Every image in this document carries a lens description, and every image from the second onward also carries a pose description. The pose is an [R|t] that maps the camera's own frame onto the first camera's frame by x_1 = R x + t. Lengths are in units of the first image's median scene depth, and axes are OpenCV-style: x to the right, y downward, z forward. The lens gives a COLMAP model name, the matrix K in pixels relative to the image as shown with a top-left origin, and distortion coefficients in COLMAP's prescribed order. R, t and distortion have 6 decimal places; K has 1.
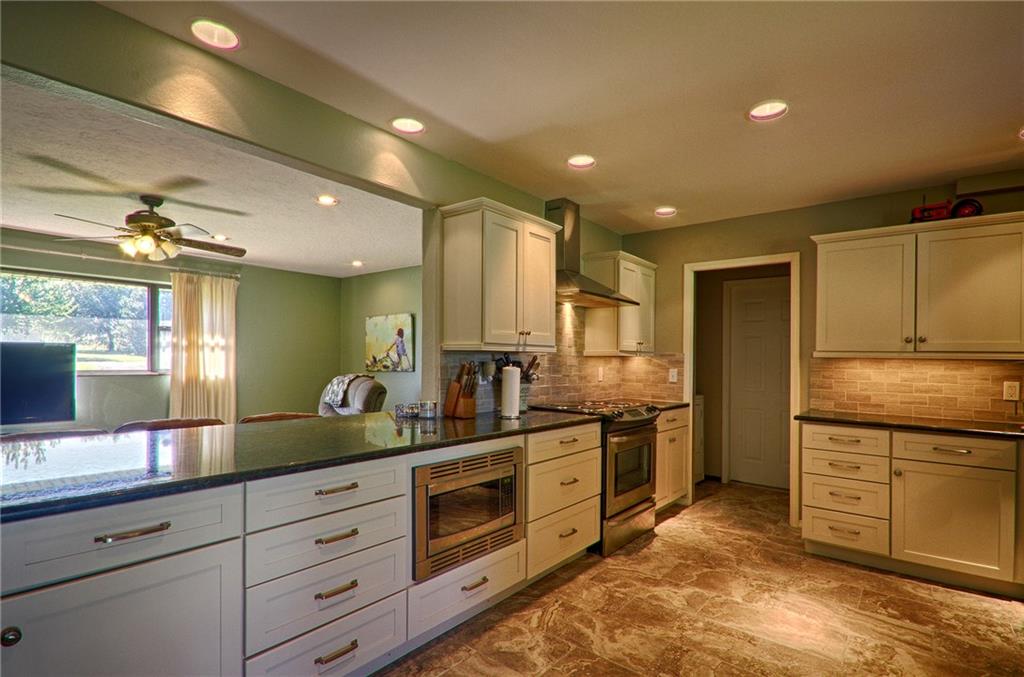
lens RADIAL K [[490.3, 0, 508.5], [0, 490.3, 358.4], [0, 0, 1]] dist [0.000499, -0.001384]
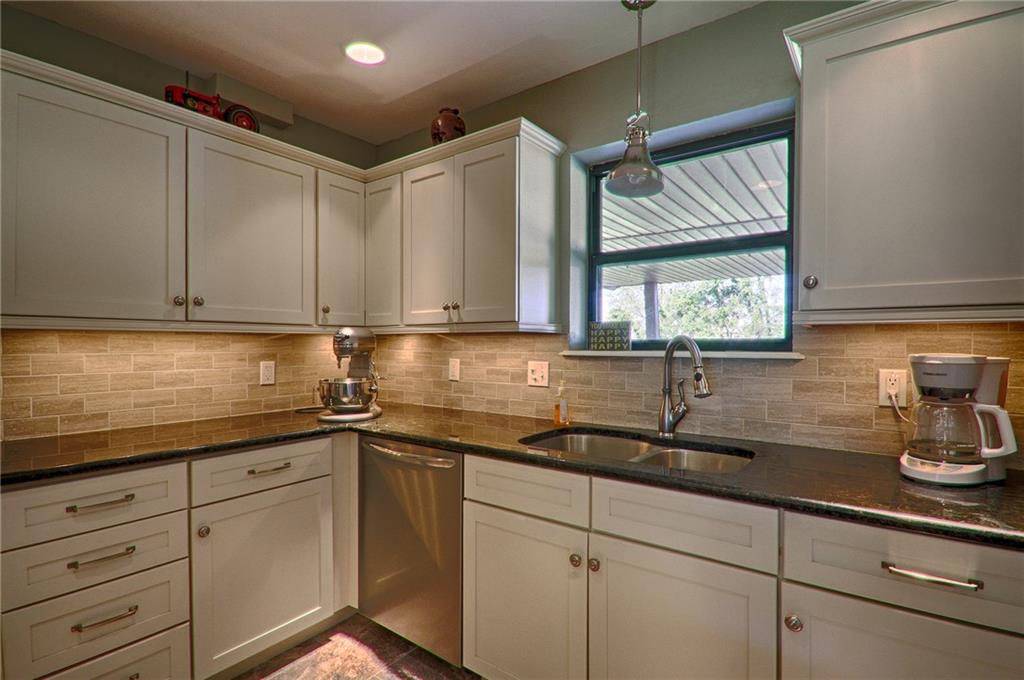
lens RADIAL K [[490.3, 0, 510.3], [0, 490.3, 347.1], [0, 0, 1]] dist [0.000499, -0.001384]
pose [[-0.051473, -0.024565, 0.998372, 0.199832], [0.000674, 0.999696, 0.024632, 0.004490], [-0.998674, 0.001941, -0.051441, 0.640328]]
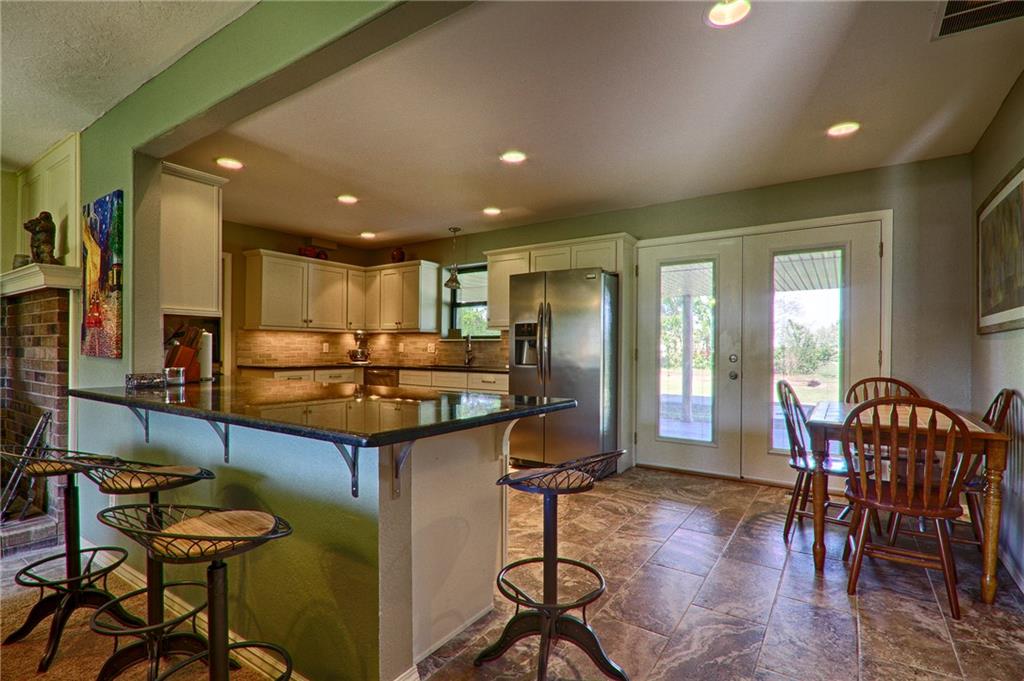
lens RADIAL K [[490.3, 0, 514.3], [0, 490.3, 345.7], [0, 0, 1]] dist [0.000499, -0.001384]
pose [[-0.097818, -0.012421, 0.995127, -1.095317], [-0.006876, 0.999907, 0.011804, 0.028137], [-0.995181, -0.005687, -0.097894, 0.415457]]
